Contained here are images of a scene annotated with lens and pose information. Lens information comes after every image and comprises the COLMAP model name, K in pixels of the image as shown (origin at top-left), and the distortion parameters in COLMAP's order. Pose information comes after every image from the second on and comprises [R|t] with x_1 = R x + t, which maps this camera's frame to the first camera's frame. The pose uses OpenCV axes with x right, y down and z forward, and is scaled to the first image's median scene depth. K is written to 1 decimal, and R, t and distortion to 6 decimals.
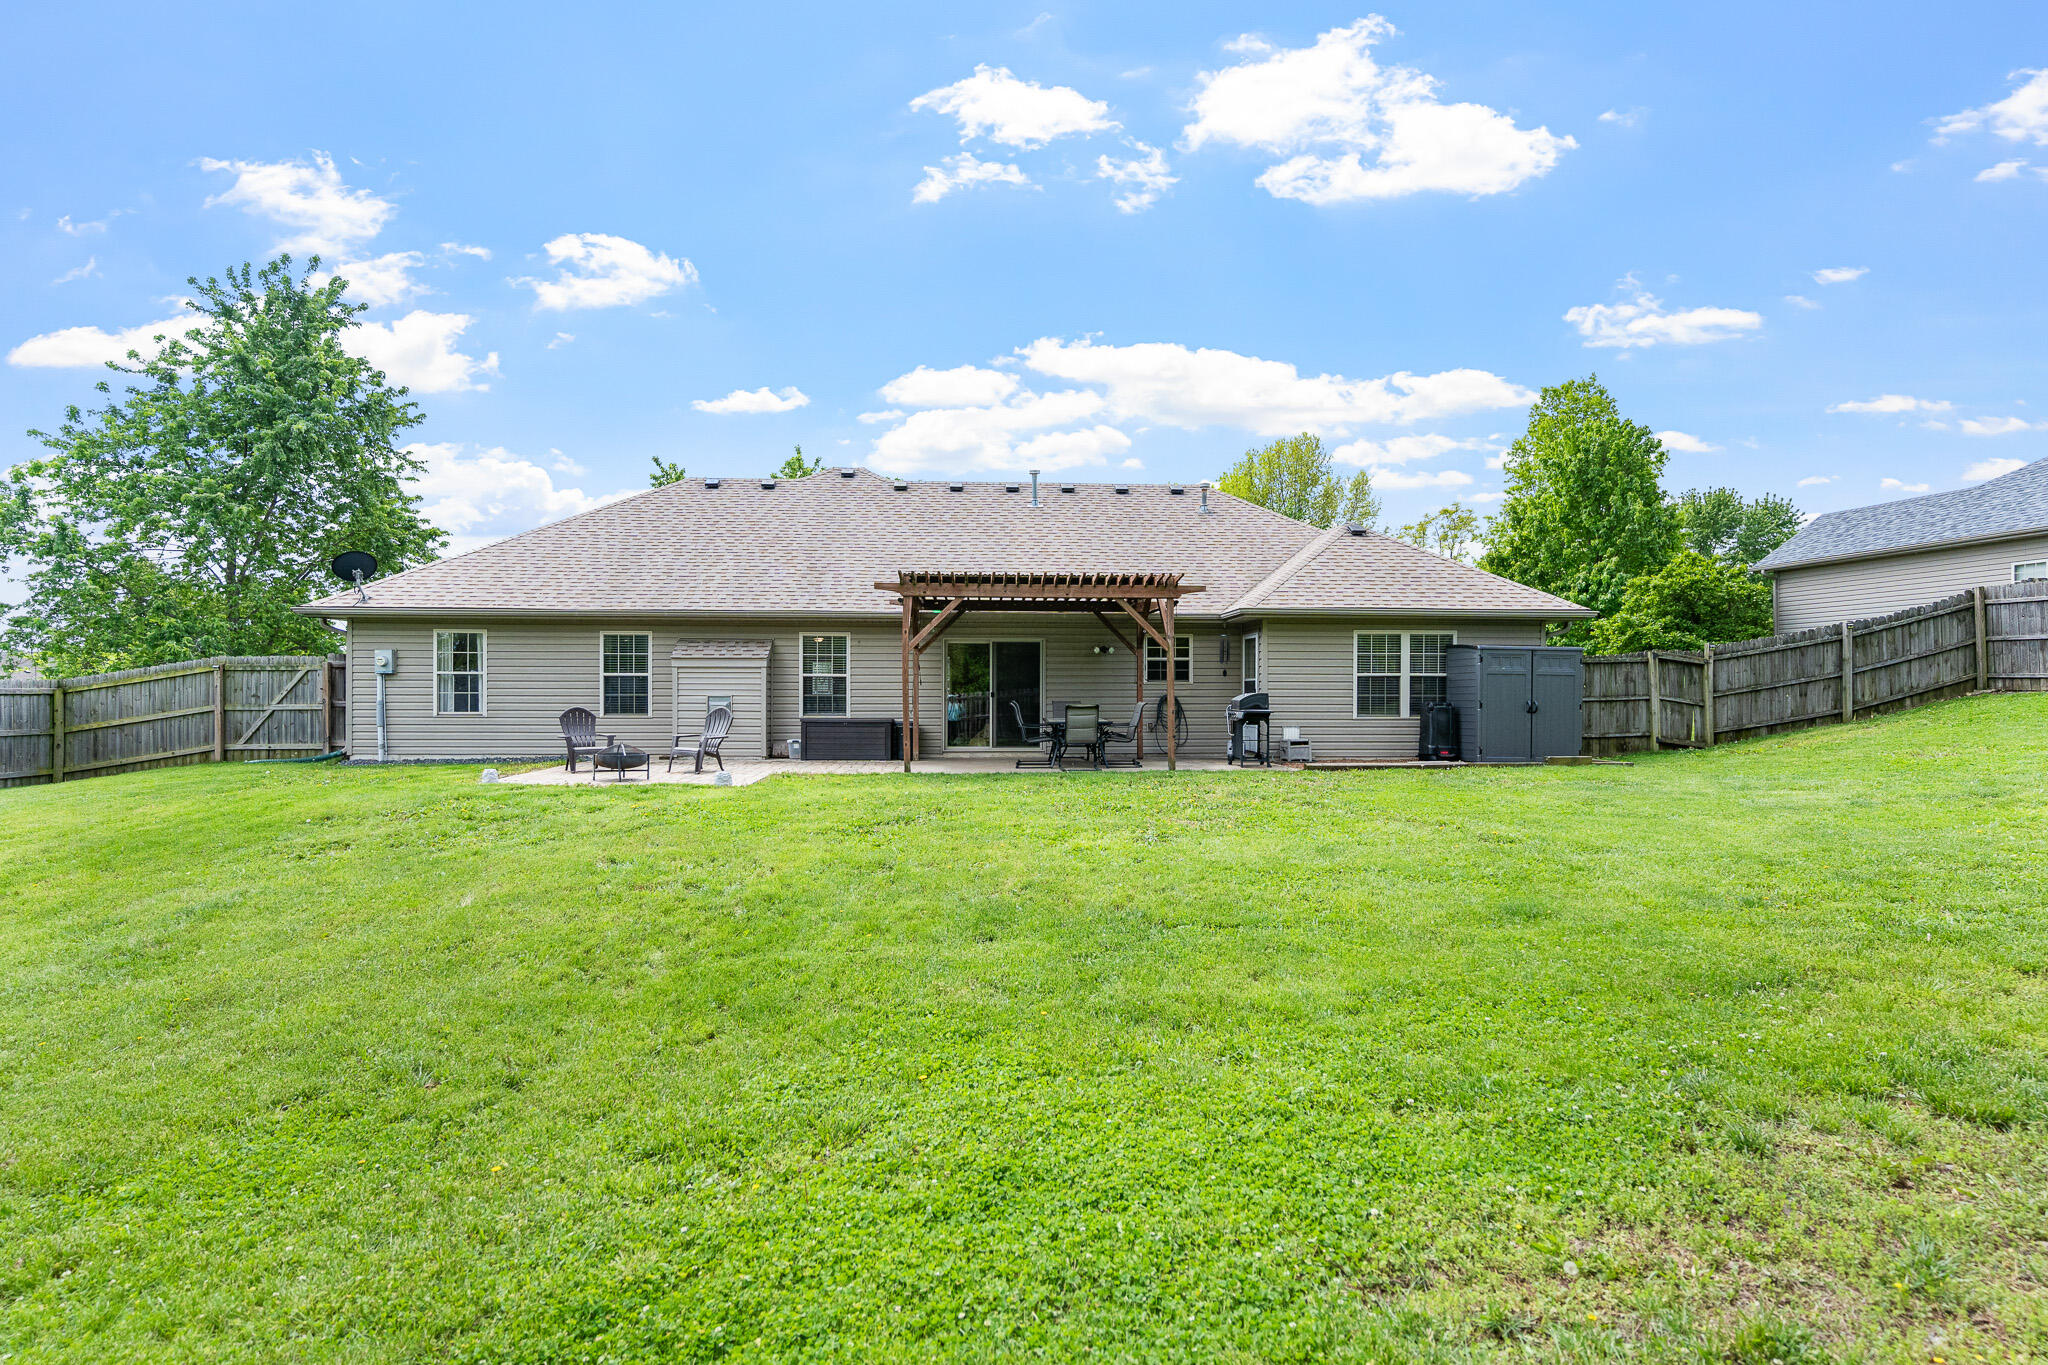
lens RADIAL K [[1016.0, 0, 1024.0], [0, 1016.0, 682.5], [0, 0, 1]] dist [-0.002478, 0.000782]
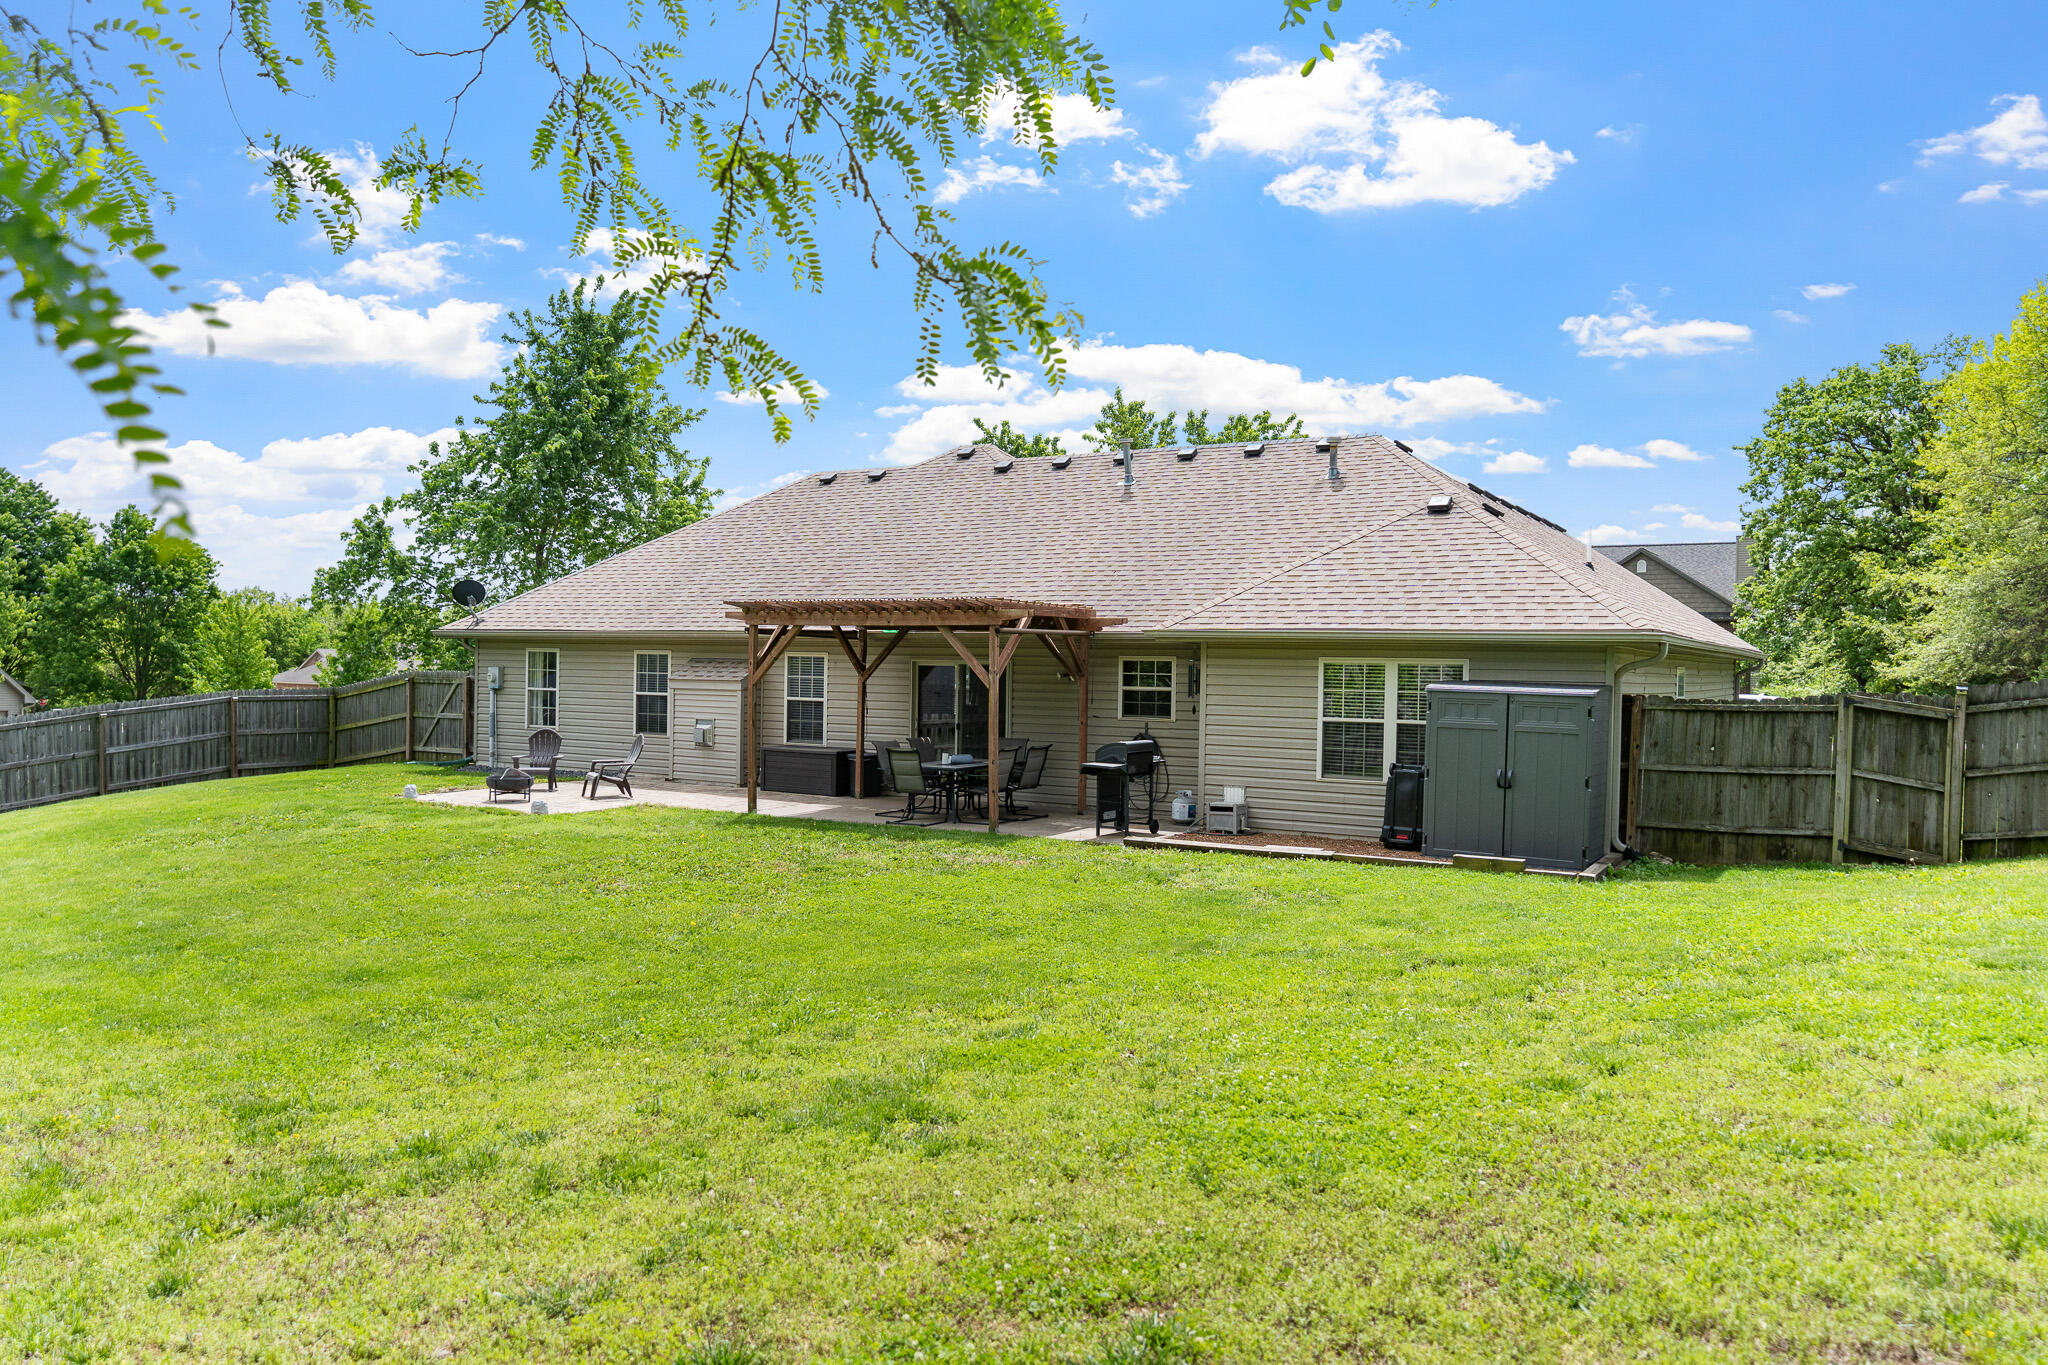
lens RADIAL K [[1450.3, 0, 1040.5], [0, 1450.3, 673.6], [0, 0, 1]] dist [0.003852, 0.005331]
pose [[0.821160, 0.016168, -0.570468, 0.744017], [-0.006726, 0.999803, 0.018655, -0.057590], [0.570658, -0.011482, 0.821108, 0.044492]]
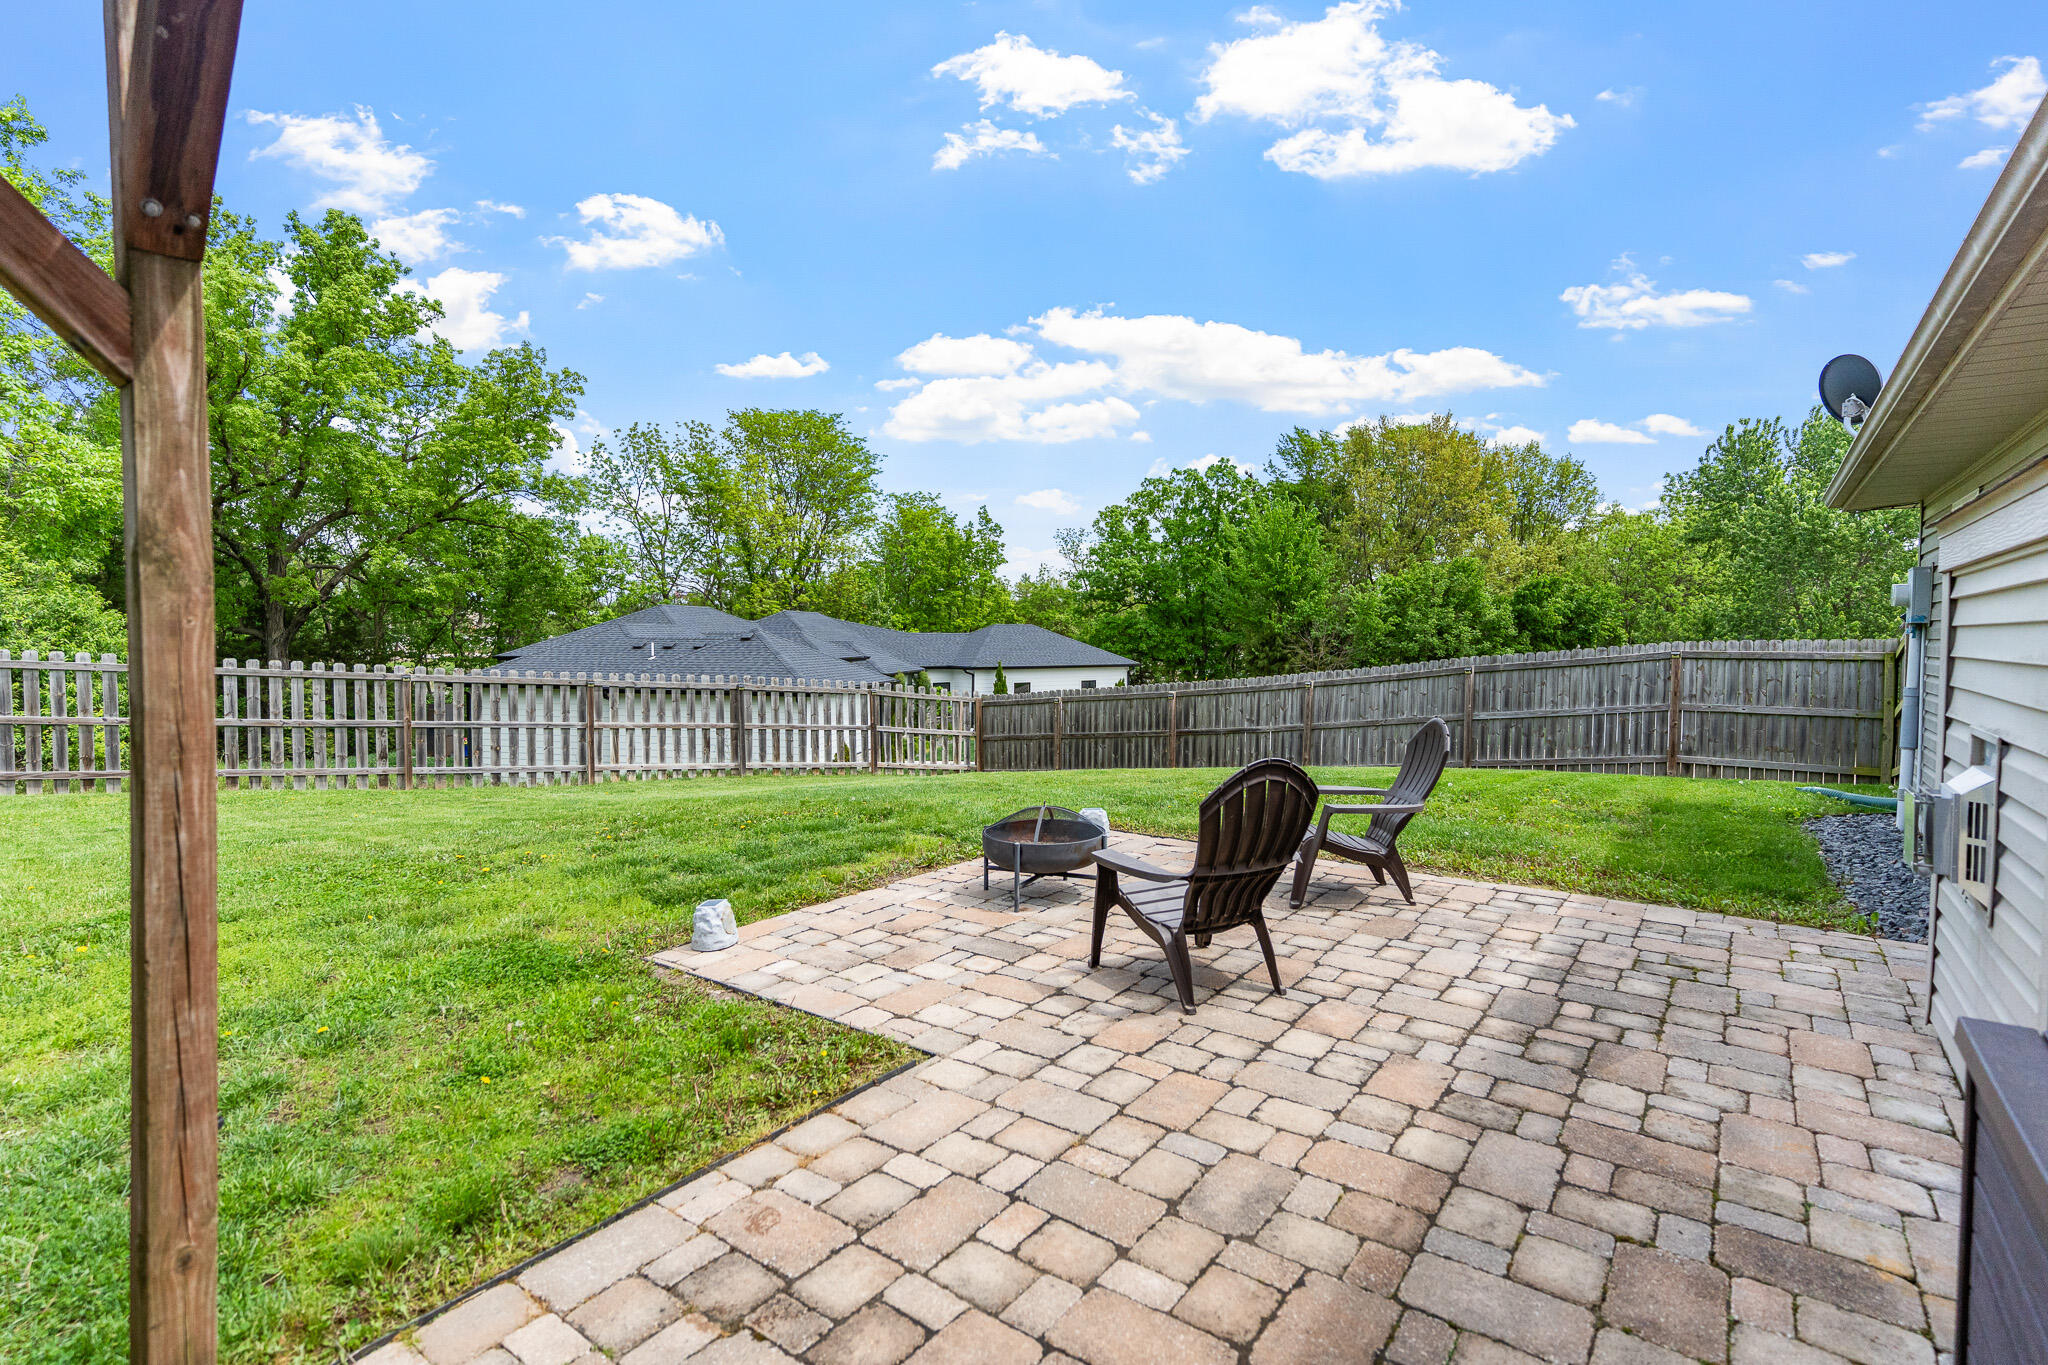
lens RADIAL K [[966.0, 0, 1034.0], [0, 966.0, 664.2], [0, 0, 1]] dist [-0.000702, 0.000602]
pose [[-0.642822, 0.019148, -0.765776, -0.086936], [0.004812, 0.999769, 0.020959, -0.002262], [0.766001, 0.009788, -0.642765, 0.960447]]
